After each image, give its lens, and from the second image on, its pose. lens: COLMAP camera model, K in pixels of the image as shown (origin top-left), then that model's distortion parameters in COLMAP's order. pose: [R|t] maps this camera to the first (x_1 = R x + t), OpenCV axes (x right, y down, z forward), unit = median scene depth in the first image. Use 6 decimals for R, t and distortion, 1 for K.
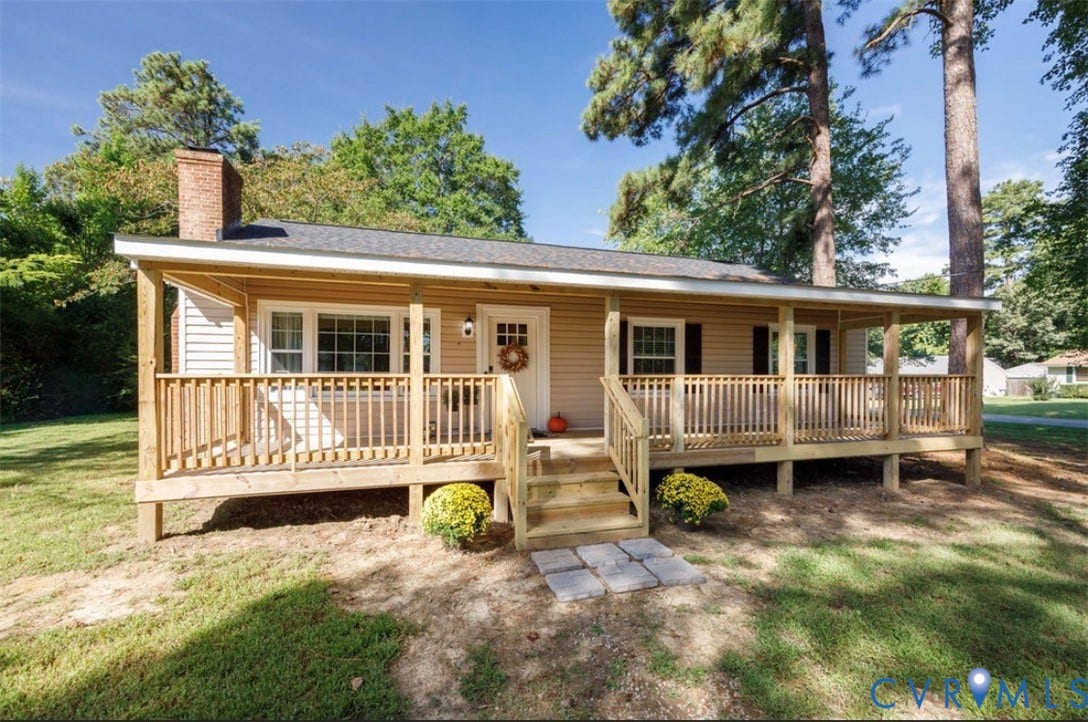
lens RADIAL K [[432.0, 0, 539.8], [0, 432.0, 366.3], [0, 0, 1]] dist [0.011476, -0.002679]
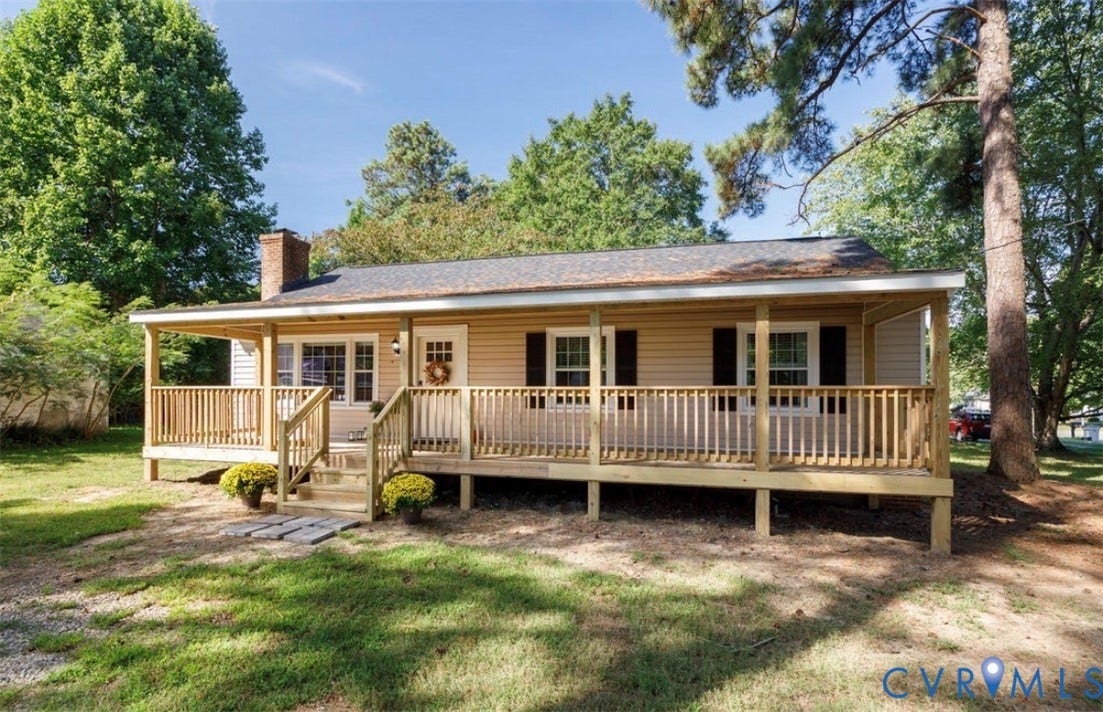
lens RADIAL K [[516.3, 0, 555.1], [0, 516.3, 374.7], [0, 0, 1]] dist [-0.005244, -0.000515]
pose [[0.859793, -0.015463, -0.510408, 0.783519], [0.007764, 0.999822, -0.017210, 0.009292], [0.510583, 0.010834, 0.859760, 0.016162]]
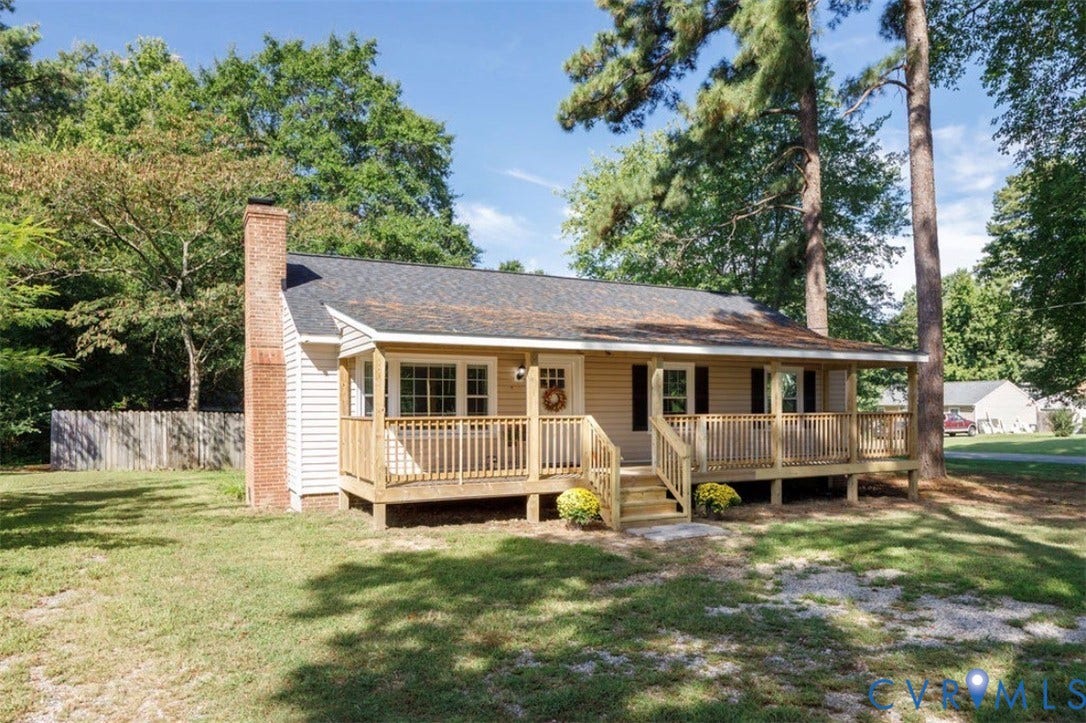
lens RADIAL K [[718.0, 0, 542.6], [0, 718.0, 379.5], [0, 0, 1]] dist [-0.005421, -0.000722]
pose [[0.982534, 0.002153, 0.186071, -0.393939], [0.001417, 0.999817, -0.019054, -0.031742], [-0.186078, 0.018985, 0.982351, -0.743468]]
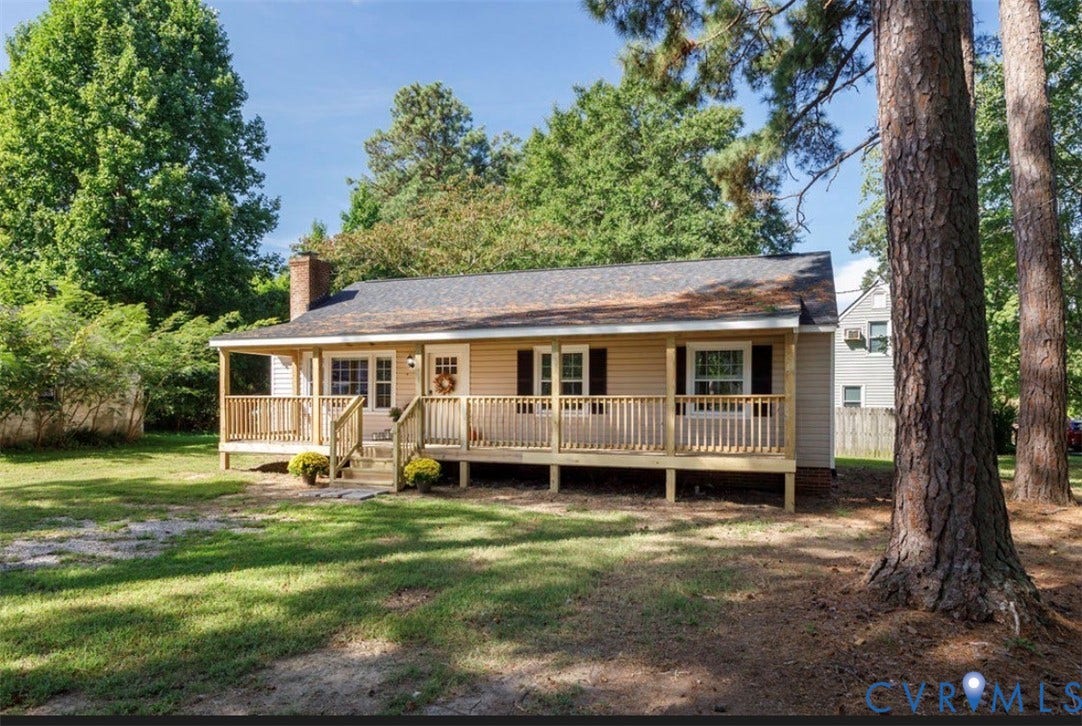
lens RADIAL K [[704.8, 0, 541.0], [0, 704.8, 363.0], [0, 0, 1]] dist [-0.006183, -0.002035]
pose [[0.803266, -0.030029, -0.594863, 1.297589], [0.011320, 0.999318, -0.035161, -0.003277], [0.595513, 0.021510, 0.803058, -0.486779]]
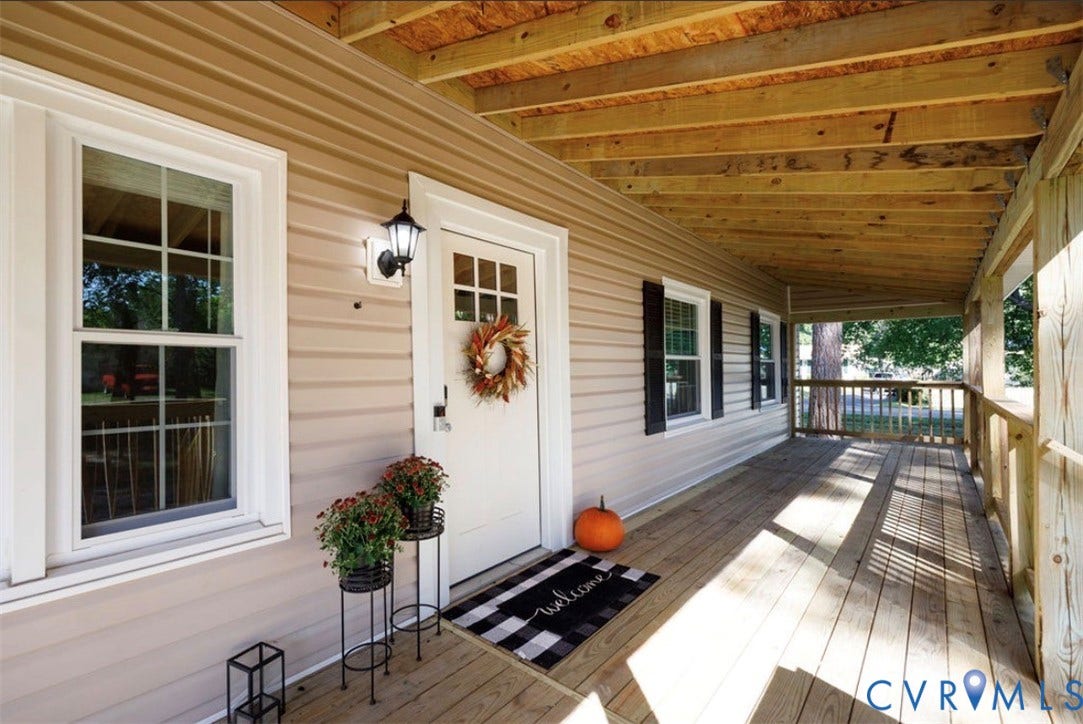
lens RADIAL K [[484.0, 0, 540.9], [0, 484.0, 362.4], [0, 0, 1]] dist [-0.000078, 0.000090]
pose [[0.821604, -0.005129, 0.570036, -0.227301], [0.012232, 0.999888, -0.008635, -0.011224], [-0.569927, 0.014067, 0.821575, 0.595764]]
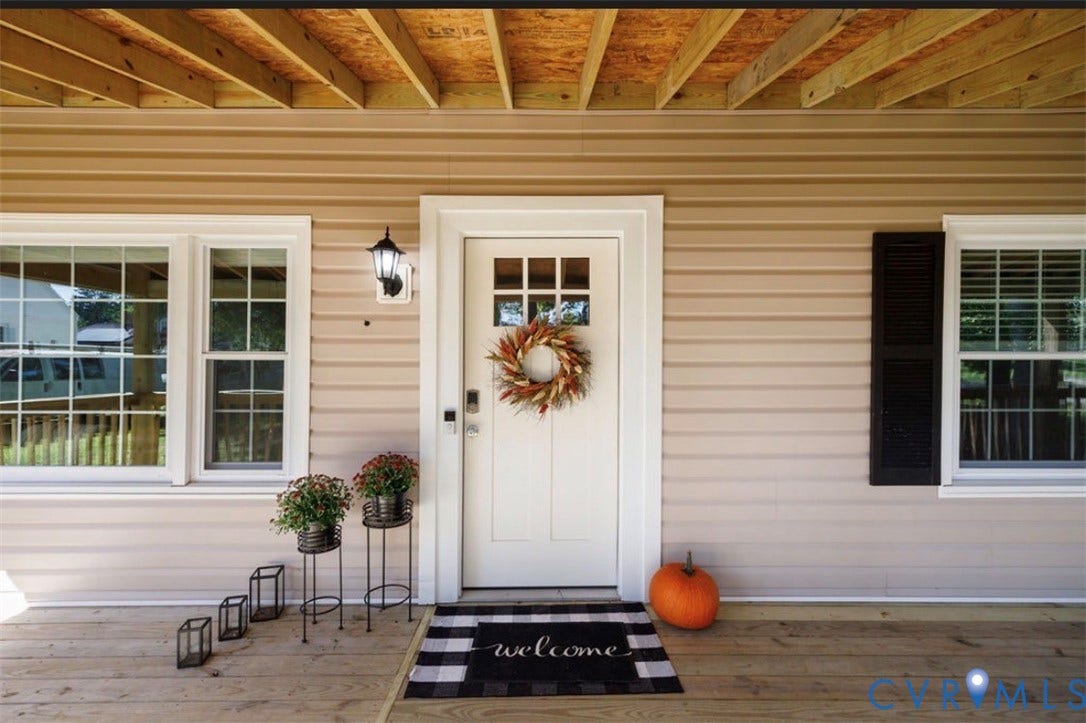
lens RADIAL K [[489.7, 0, 544.2], [0, 489.7, 362.1], [0, 0, 1]] dist [0.000601, 0.000633]
pose [[0.962440, -0.006578, -0.271415, 0.033563], [0.007351, 0.999971, 0.001831, -0.019521], [0.271395, -0.003757, 0.962461, 0.588650]]
